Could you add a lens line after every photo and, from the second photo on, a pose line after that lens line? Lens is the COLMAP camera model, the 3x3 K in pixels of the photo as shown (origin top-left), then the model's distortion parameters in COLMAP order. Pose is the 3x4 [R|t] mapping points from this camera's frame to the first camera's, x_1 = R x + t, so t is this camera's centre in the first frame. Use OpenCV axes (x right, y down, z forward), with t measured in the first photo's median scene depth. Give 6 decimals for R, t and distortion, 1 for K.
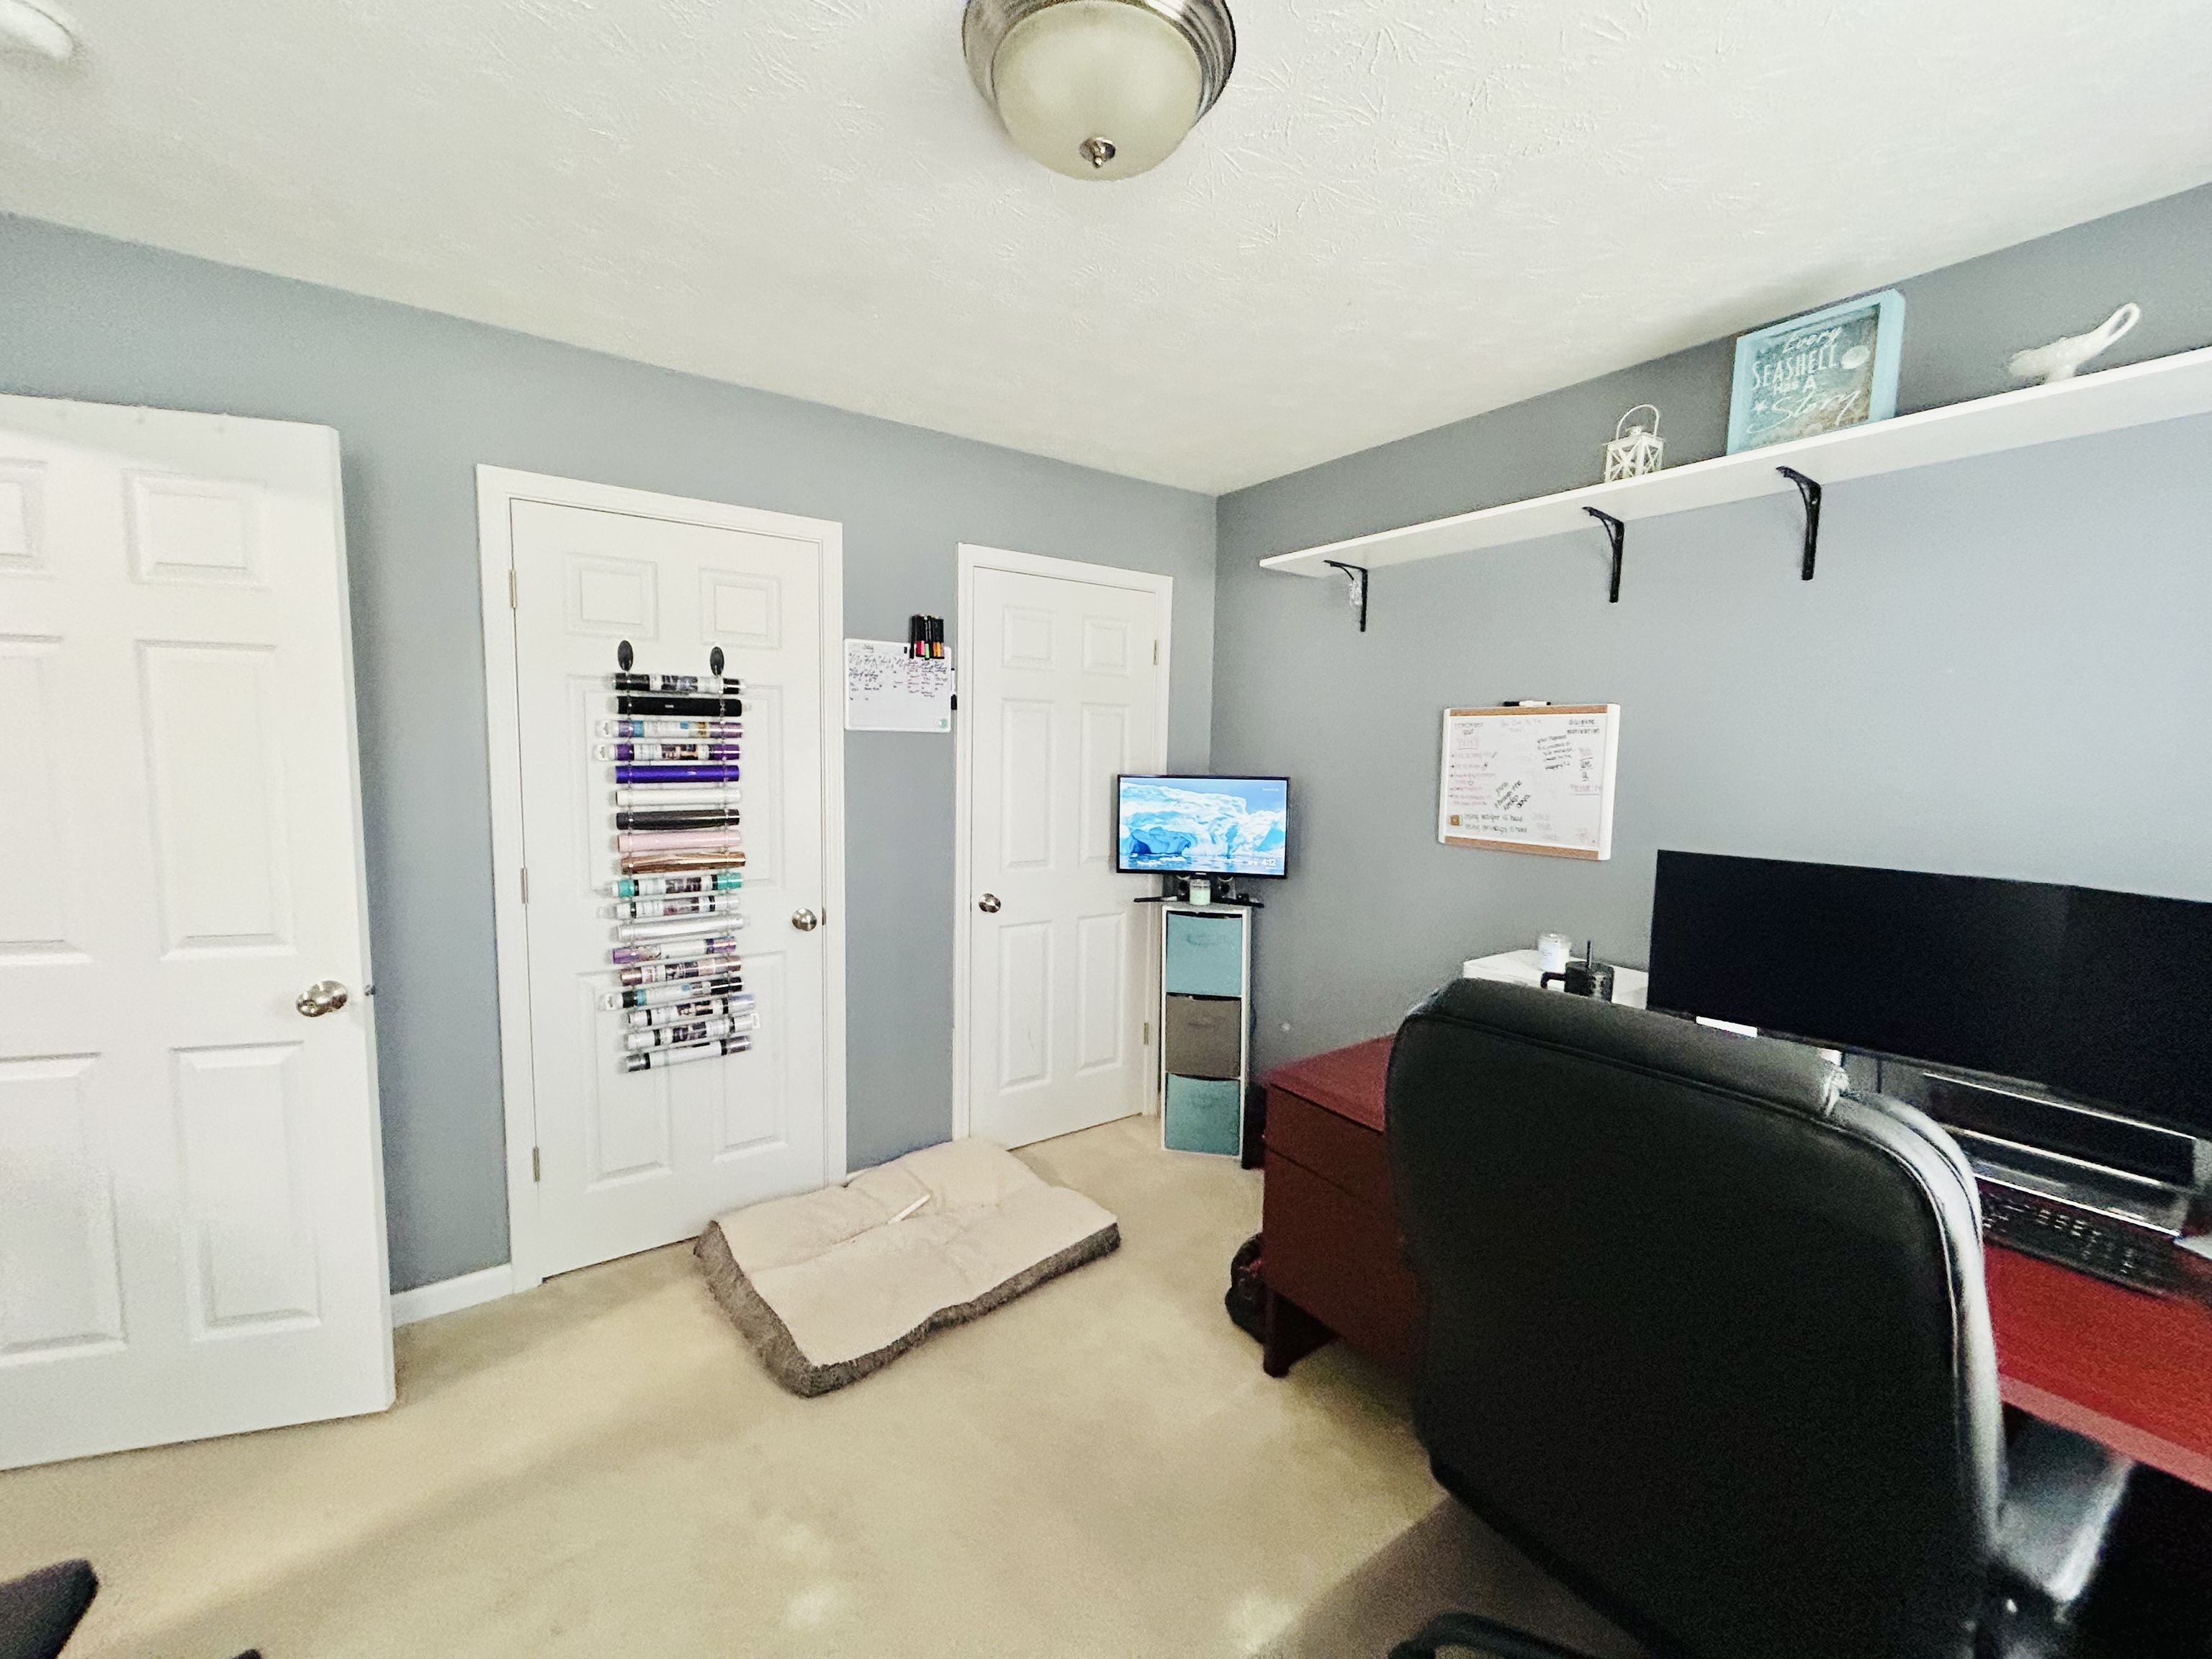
lens RADIAL K [[892.9, 0, 1106.0], [0, 892.9, 829.5], [0, 0, 1]] dist [0.000735, 0.000036]
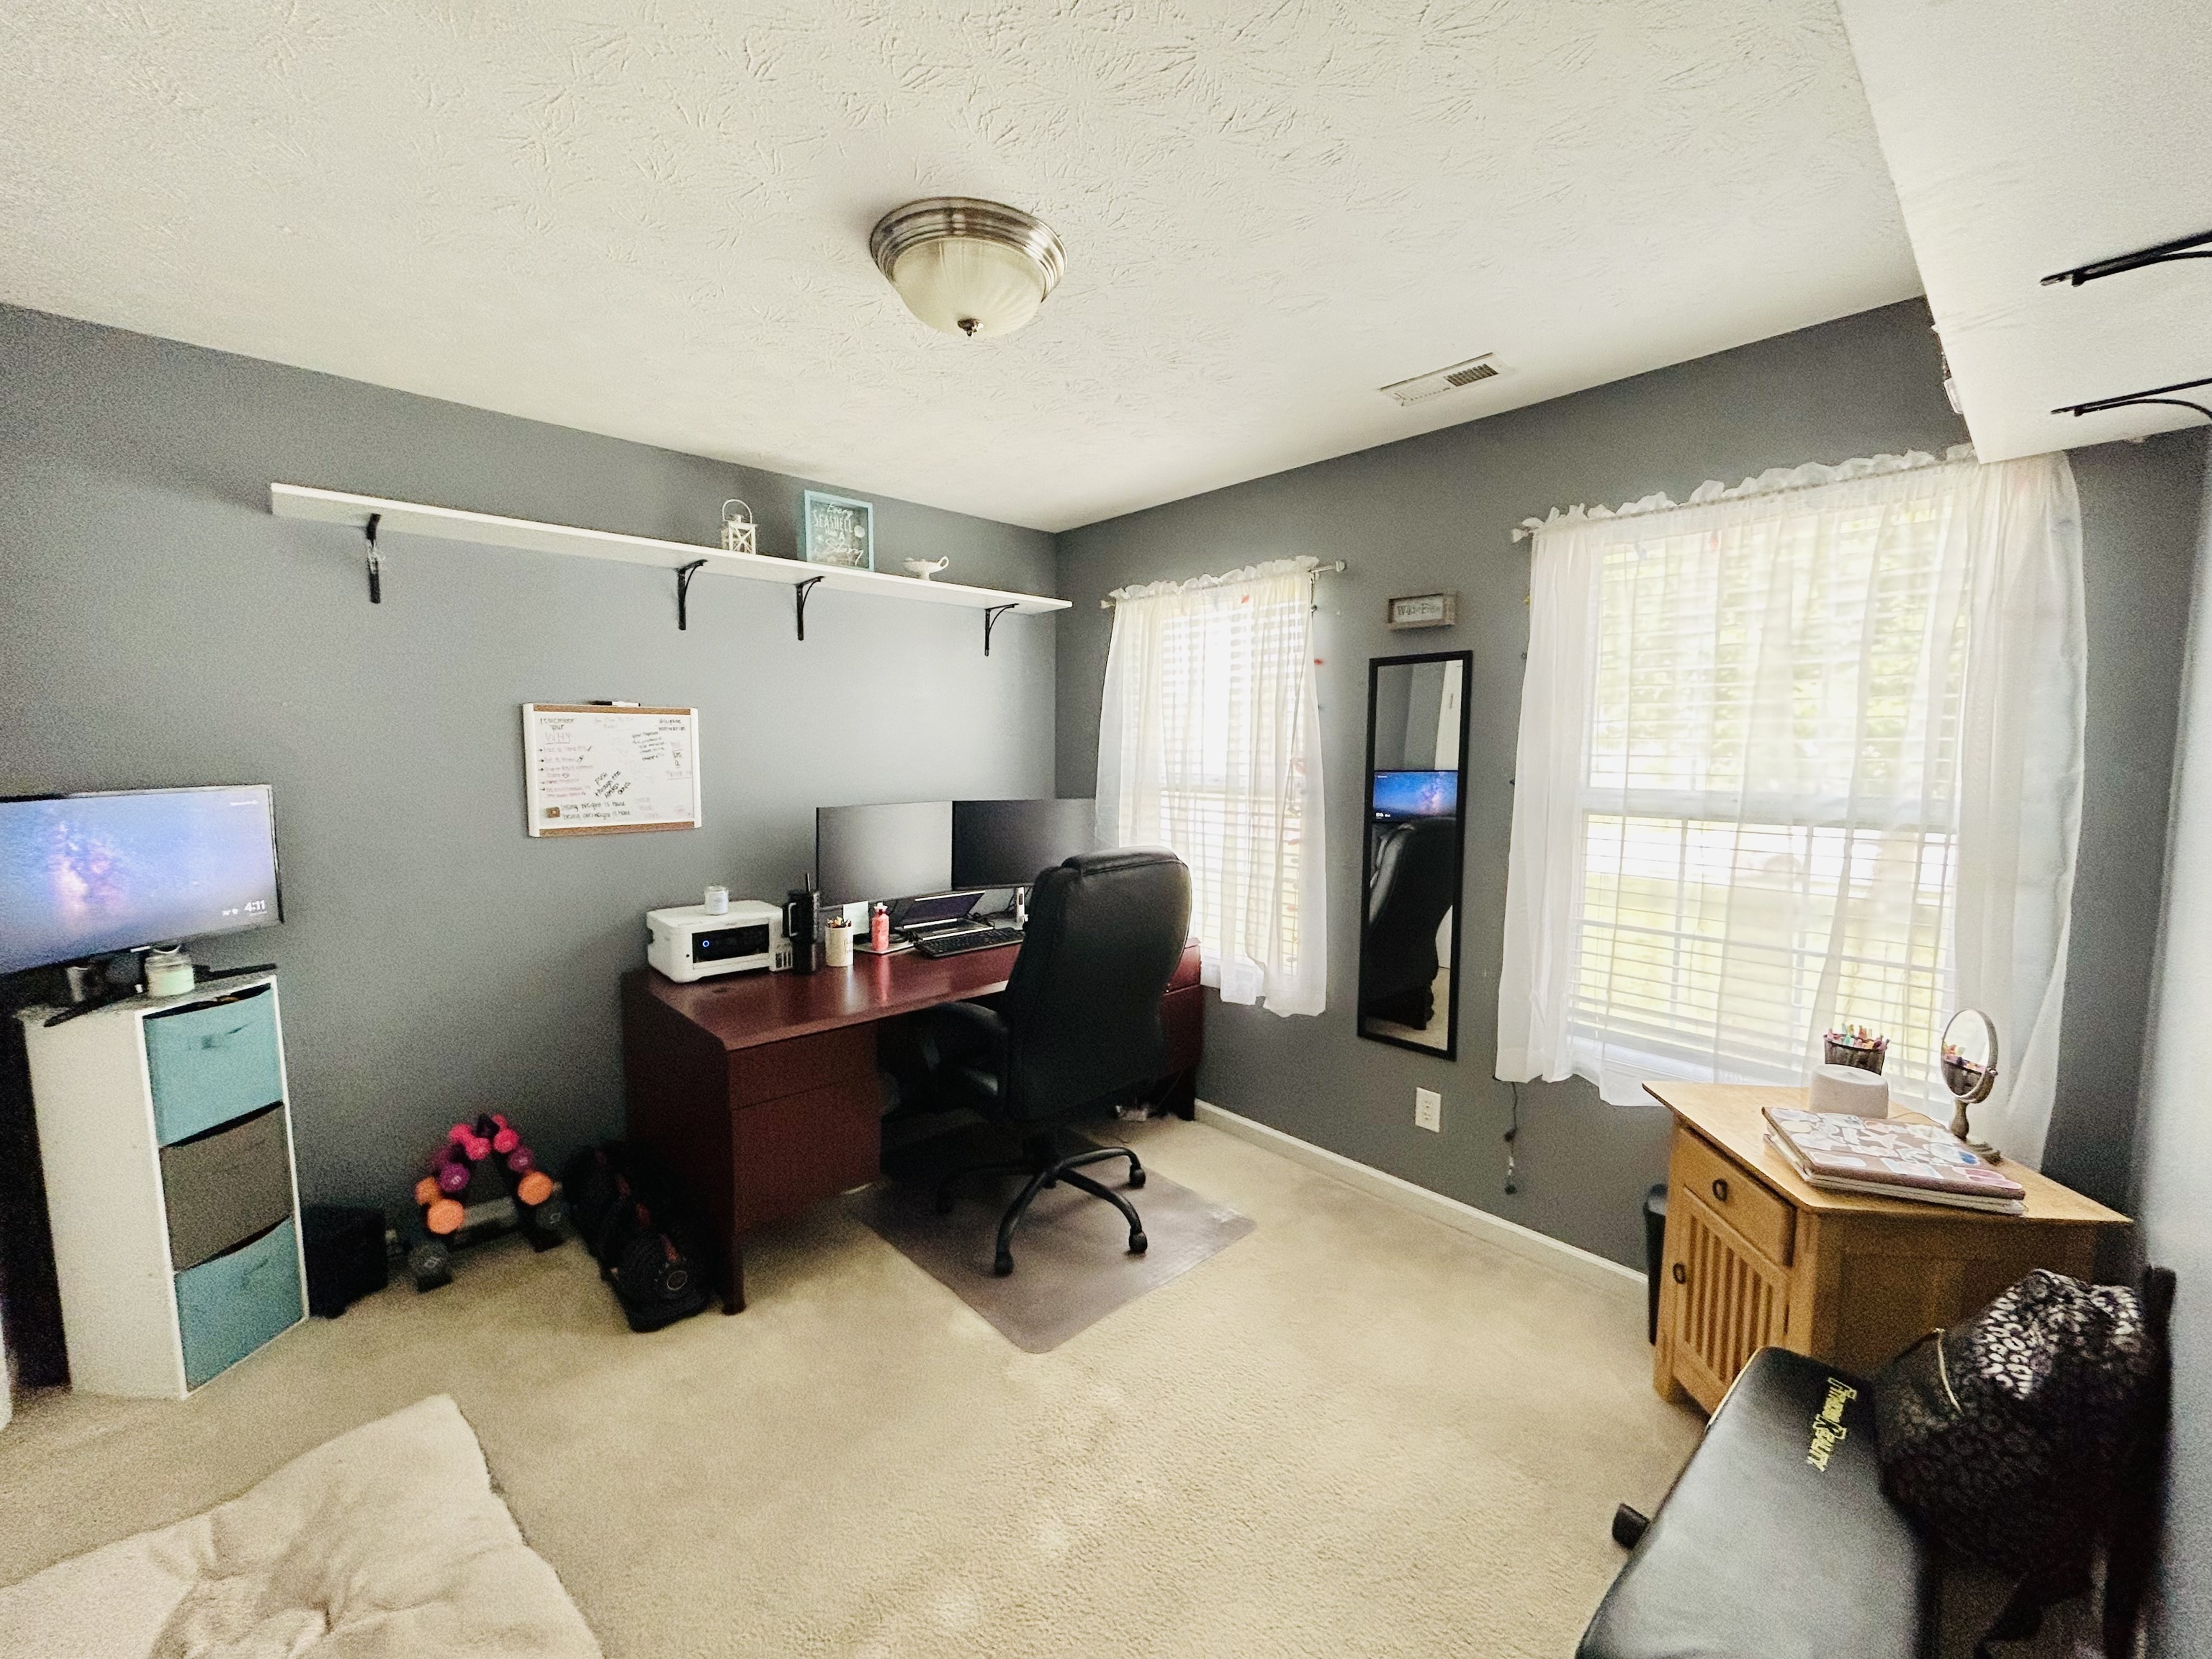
lens RADIAL K [[892.9, 0, 1106.0], [0, 892.9, 829.5], [0, 0, 1]] dist [0.000735, 0.000036]
pose [[-0.132943, -0.113366, 0.984619, -0.738370], [0.079774, 0.988990, 0.124640, -0.071137], [-0.987908, 0.095117, -0.122436, 0.515489]]
